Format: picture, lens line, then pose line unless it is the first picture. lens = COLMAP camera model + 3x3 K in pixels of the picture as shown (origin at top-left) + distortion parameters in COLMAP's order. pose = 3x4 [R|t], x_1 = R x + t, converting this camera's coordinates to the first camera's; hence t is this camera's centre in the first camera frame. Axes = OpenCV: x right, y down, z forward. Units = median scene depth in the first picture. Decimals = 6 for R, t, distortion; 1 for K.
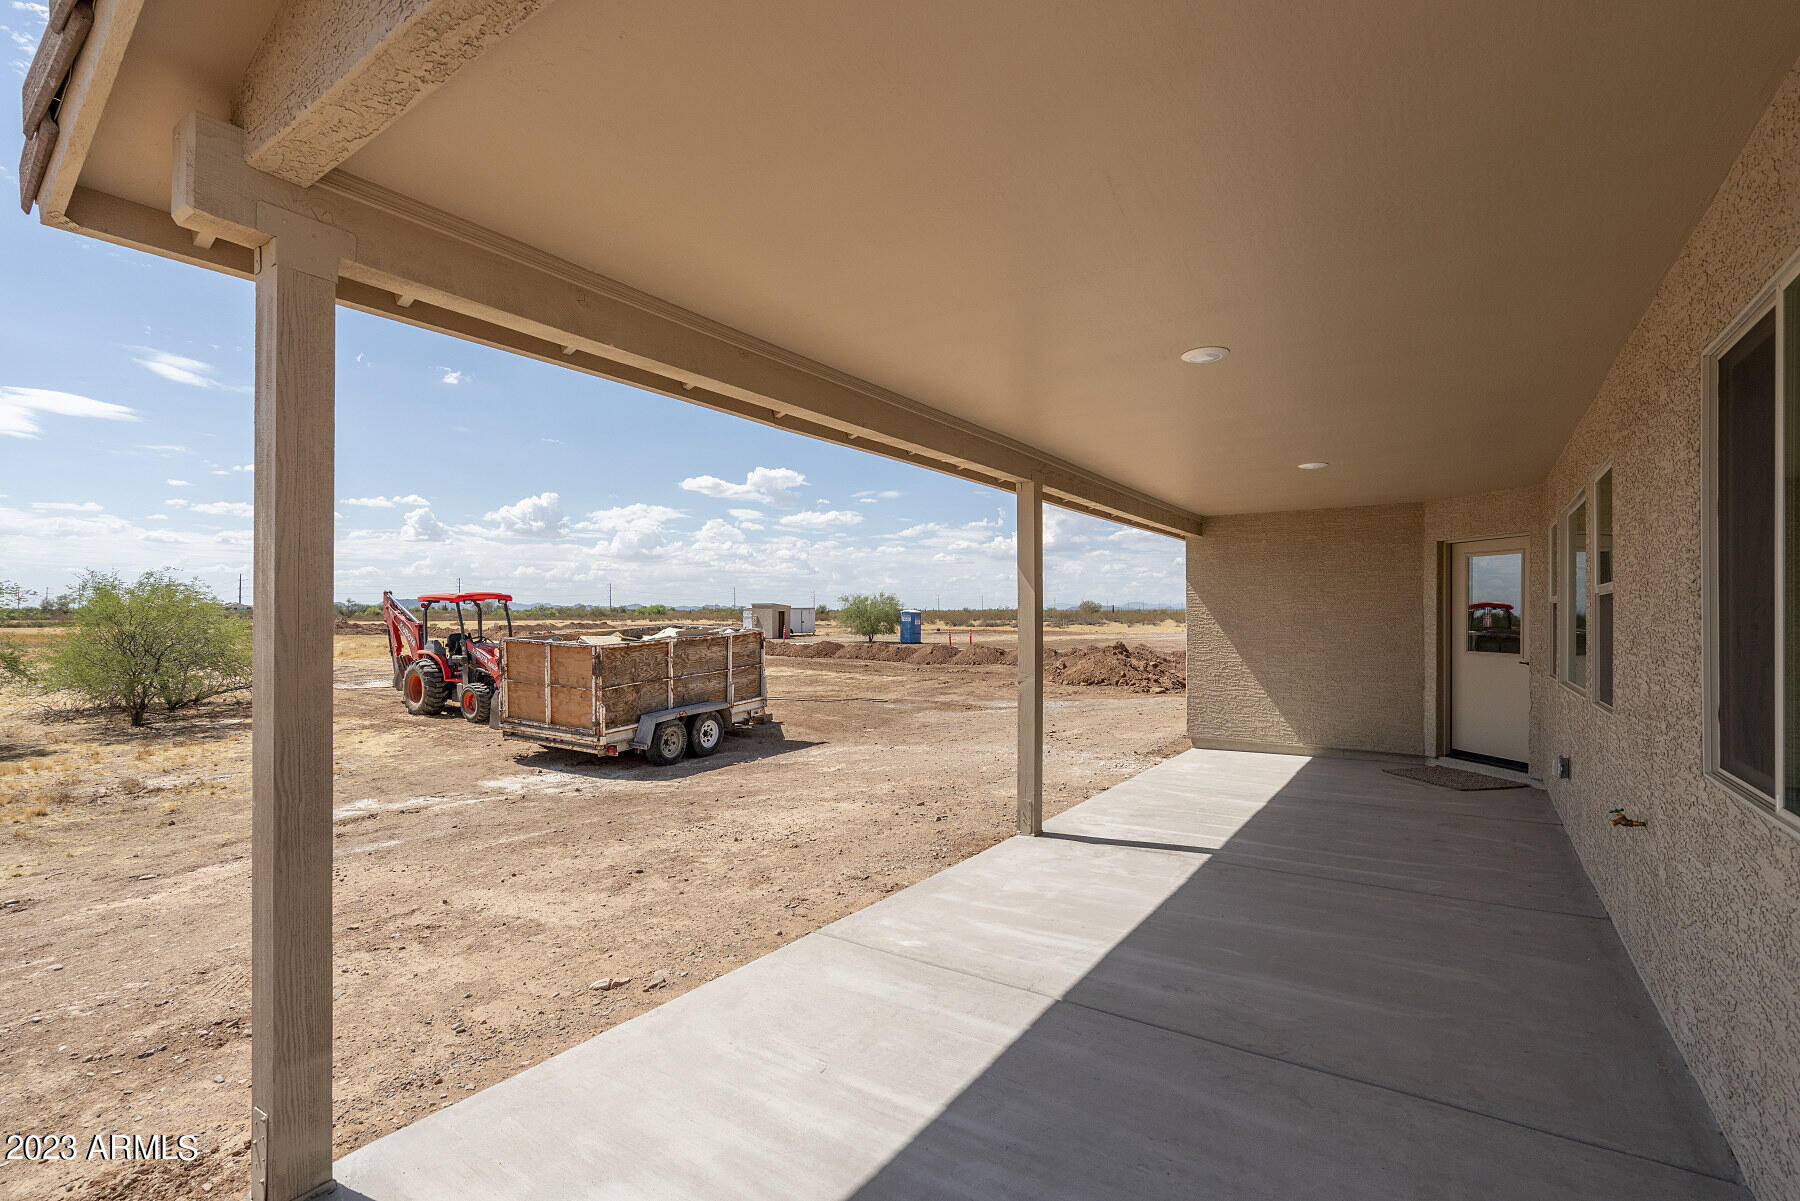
lens RADIAL K [[820.0, 0, 894.1], [0, 820.0, 600.7], [0, 0, 1]] dist [-0.002670, -0.000312]
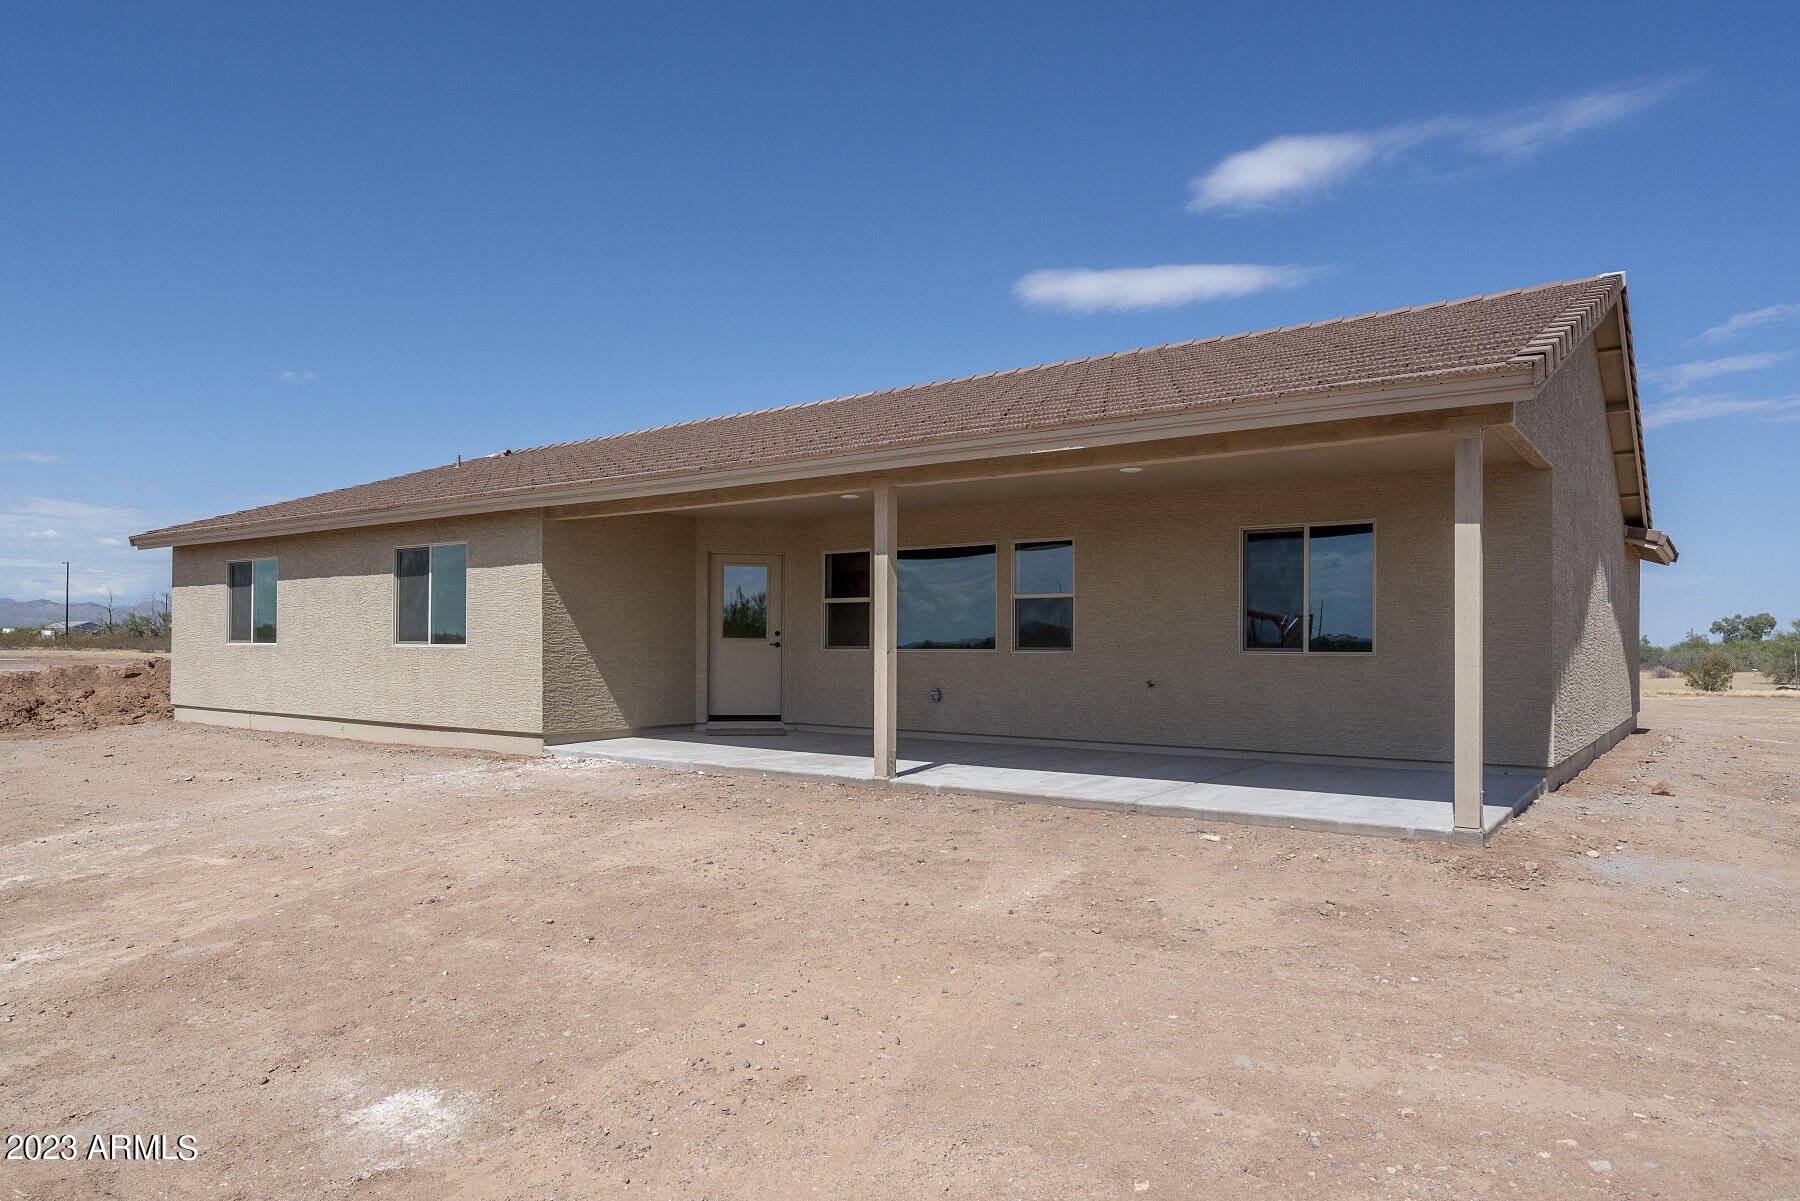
lens RADIAL K [[1123.7, 0, 900.0], [0, 1123.7, 600.5], [0, 0, 1]] dist [-0.001888, -0.000819]
pose [[0.001768, 0.039235, 0.999228, -1.073690], [-0.024867, 0.998923, -0.039179, 0.064706], [-0.999689, -0.024778, 0.002742, 0.708120]]
